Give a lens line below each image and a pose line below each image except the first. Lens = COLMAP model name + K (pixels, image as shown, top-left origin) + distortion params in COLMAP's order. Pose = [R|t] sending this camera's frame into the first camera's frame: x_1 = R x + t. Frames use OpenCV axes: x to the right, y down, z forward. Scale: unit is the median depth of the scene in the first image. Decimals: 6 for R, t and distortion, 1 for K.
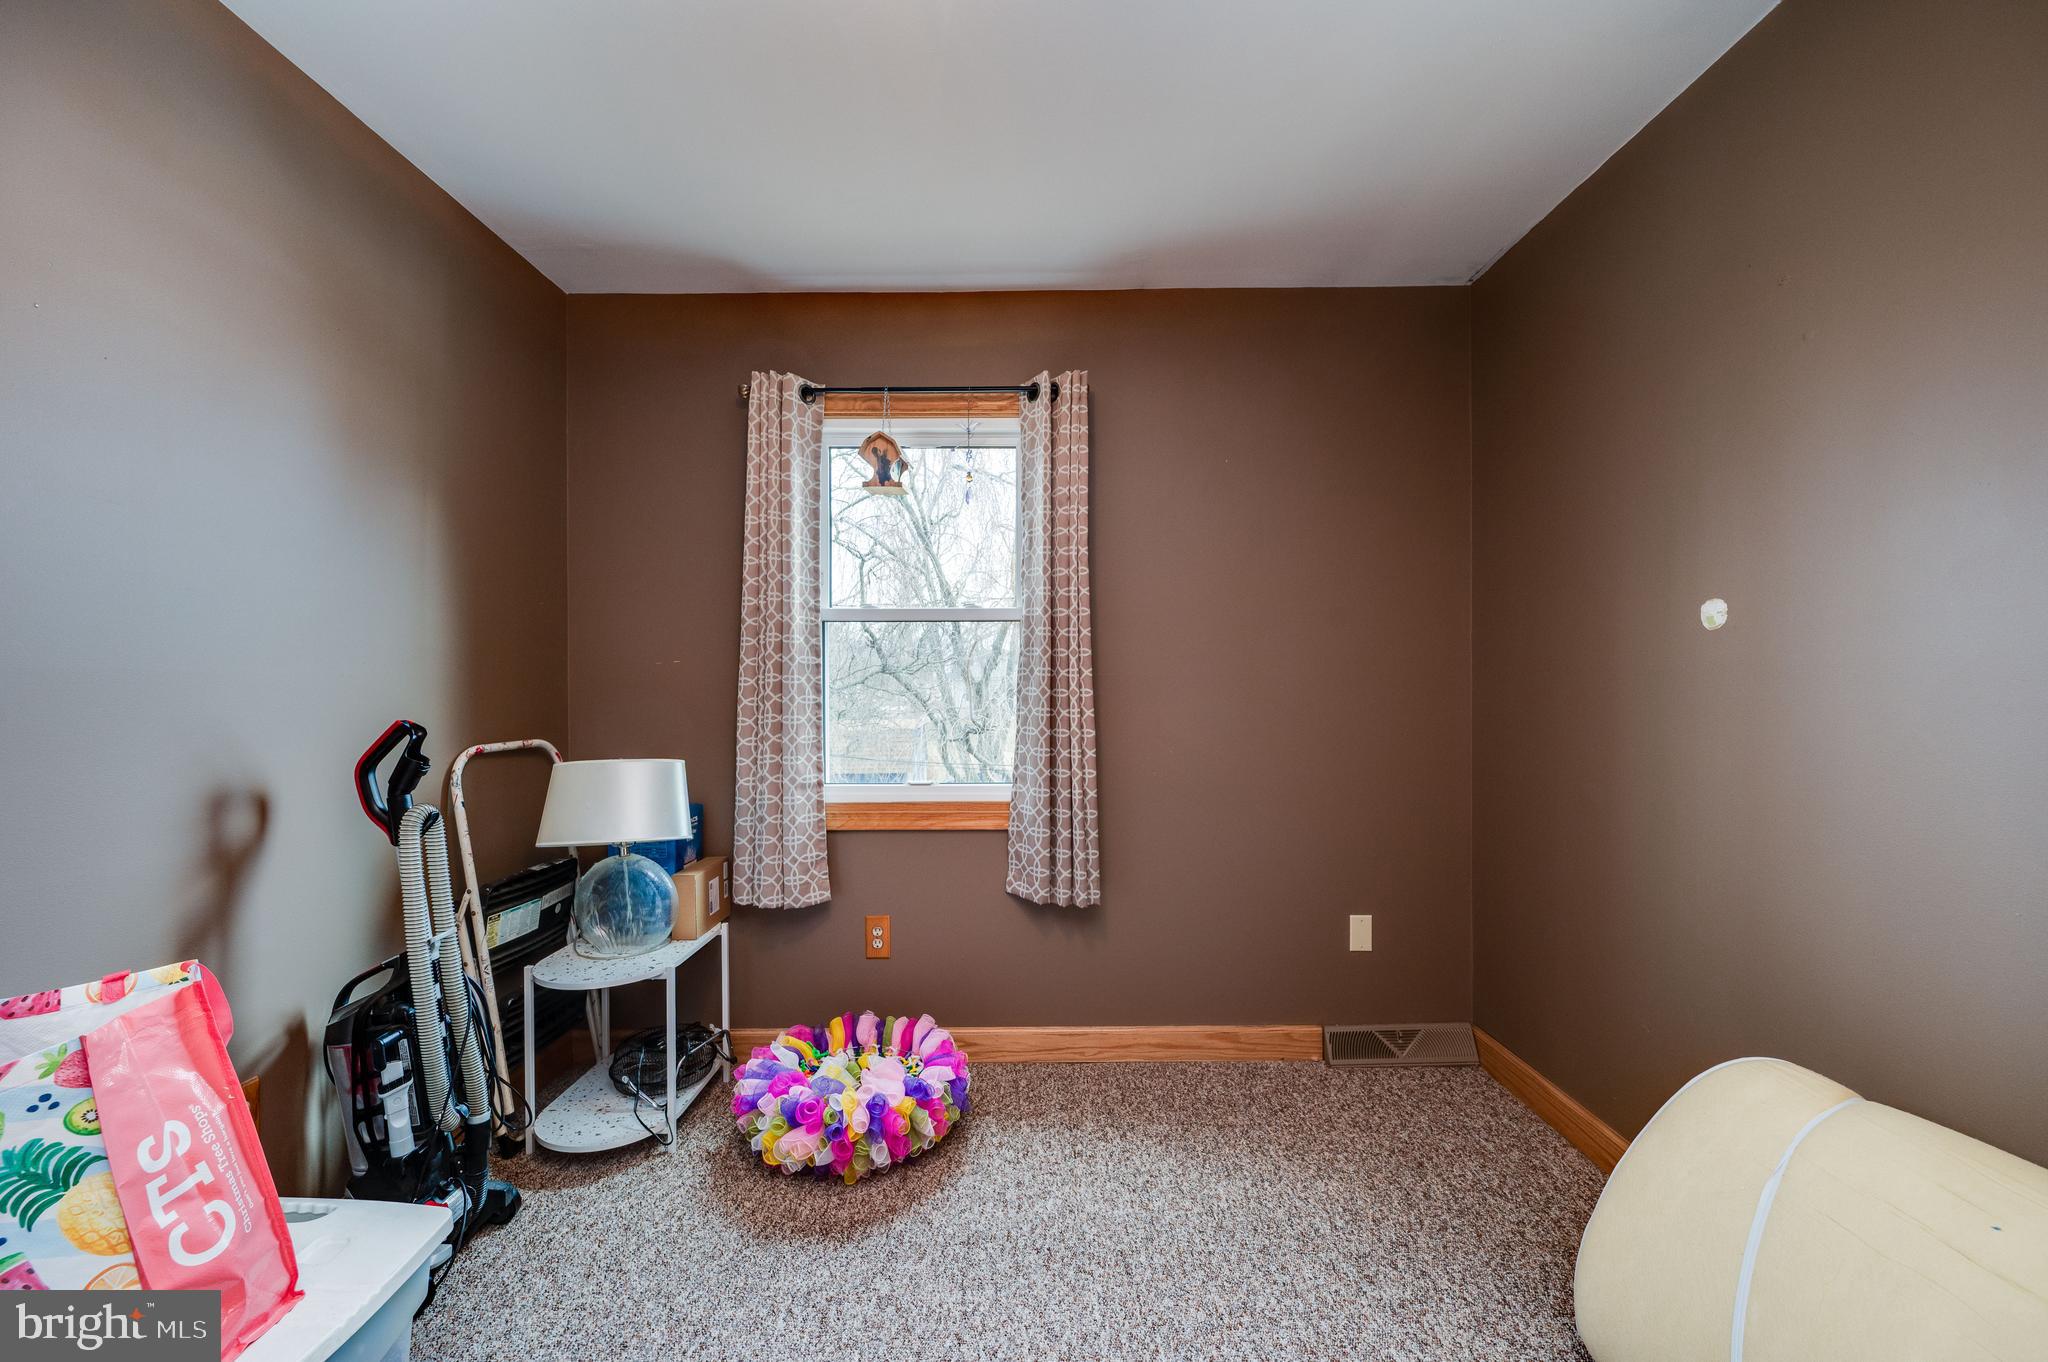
lens RADIAL K [[781.0, 0, 992.1], [0, 781.0, 673.7], [0, 0, 1]] dist [-0.001036, -0.000055]
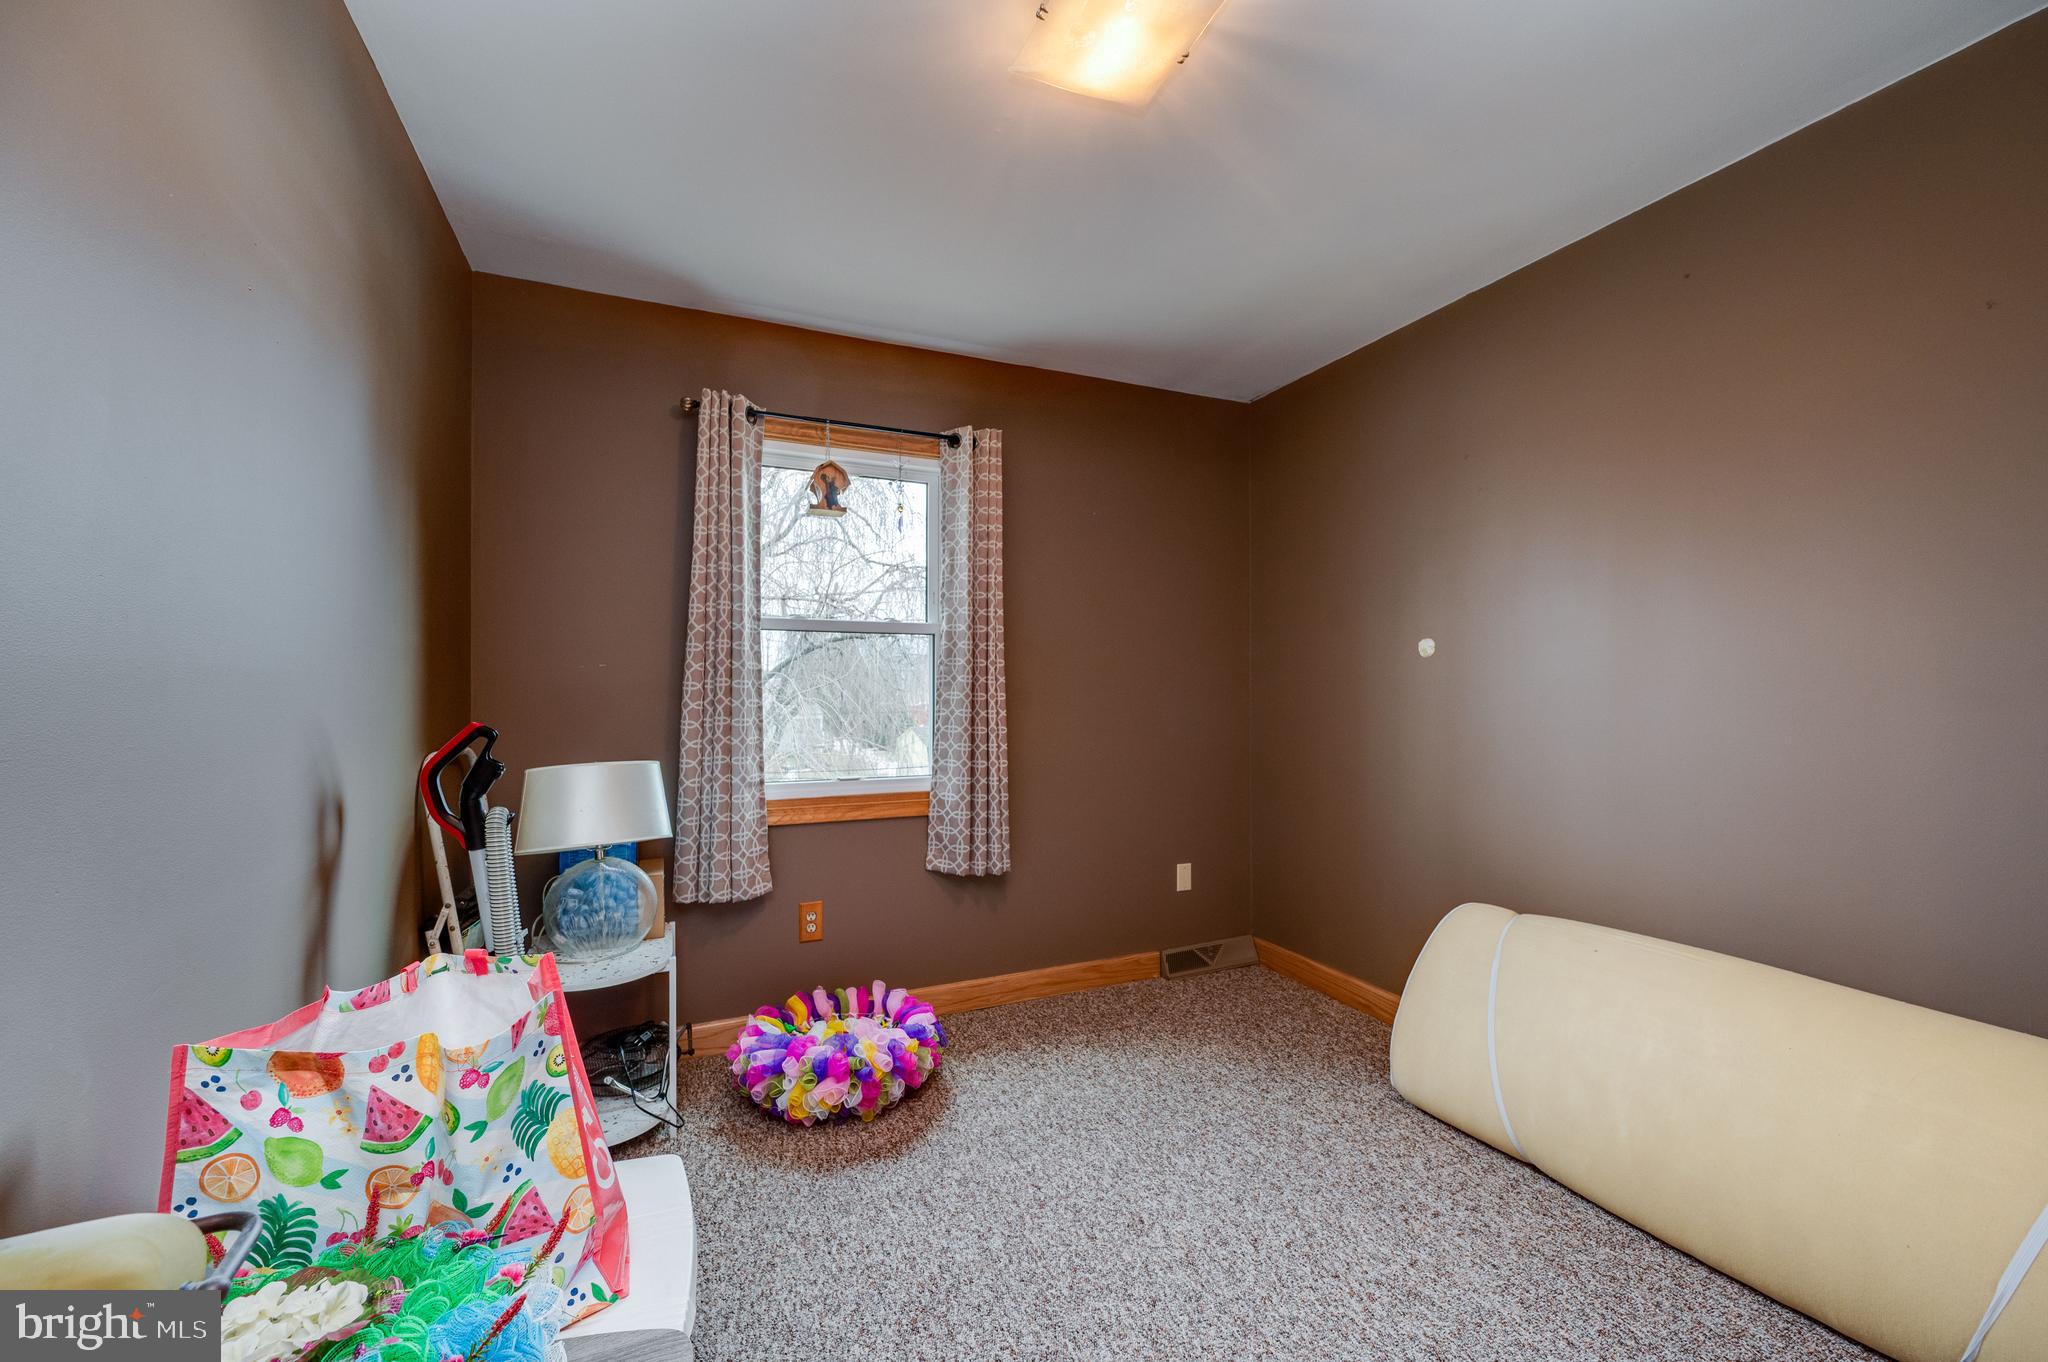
lens RADIAL K [[781.0, 0, 992.1], [0, 781.0, 673.7], [0, 0, 1]] dist [-0.001036, -0.000055]
pose [[0.922883, 0.011299, 0.384915, -0.352022], [-0.007577, 0.999909, -0.011185, 0.002716], [-0.385007, 0.007406, 0.922884, -0.106696]]
